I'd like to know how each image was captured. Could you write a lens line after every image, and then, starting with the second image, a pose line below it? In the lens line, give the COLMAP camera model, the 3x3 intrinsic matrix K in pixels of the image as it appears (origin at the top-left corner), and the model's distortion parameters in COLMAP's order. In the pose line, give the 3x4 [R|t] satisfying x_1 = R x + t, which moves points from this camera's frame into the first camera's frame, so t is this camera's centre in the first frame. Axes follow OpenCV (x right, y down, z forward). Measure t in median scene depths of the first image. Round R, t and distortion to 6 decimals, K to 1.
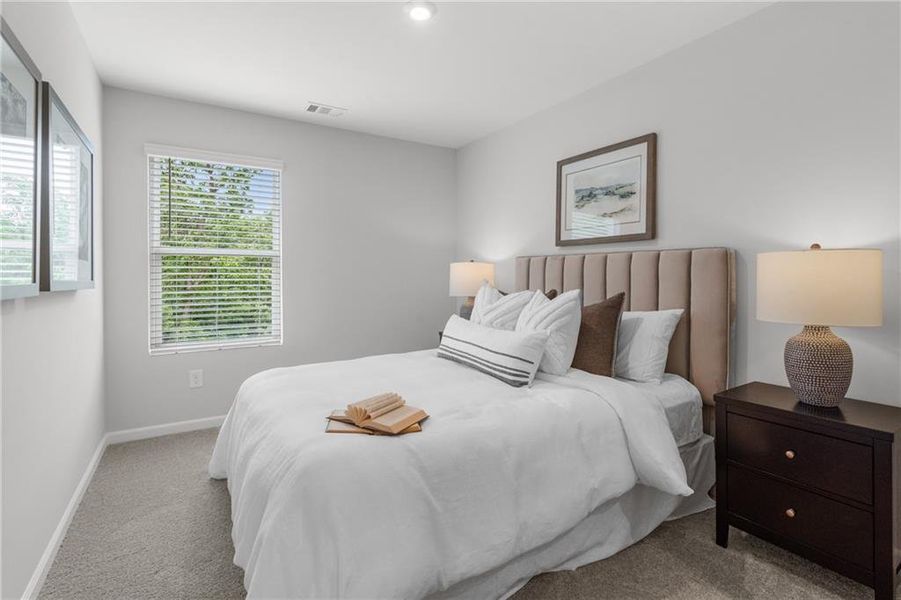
lens RADIAL K [[420.5, 0, 451.0], [0, 420.5, 274.8], [0, 0, 1]] dist [-0.013110, -0.000236]
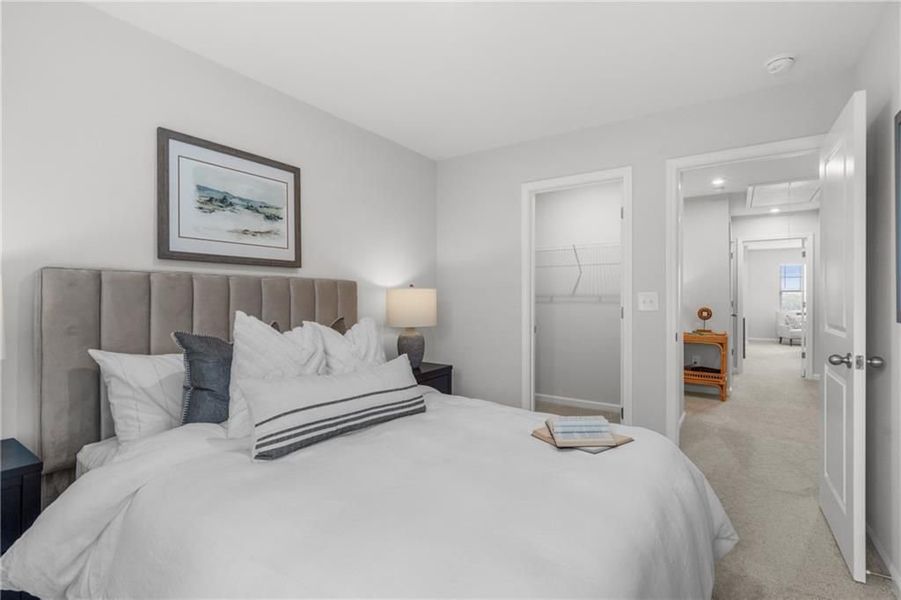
lens RADIAL K [[420.5, 0, 450.2], [0, 420.5, 298.1], [0, 0, 1]] dist [-0.013110, -0.000236]
pose [[-0.406952, -0.002228, 0.913447, -0.576894], [0.005640, 0.999972, 0.004952, -0.010134], [-0.913432, 0.007167, -0.406928, 0.969920]]
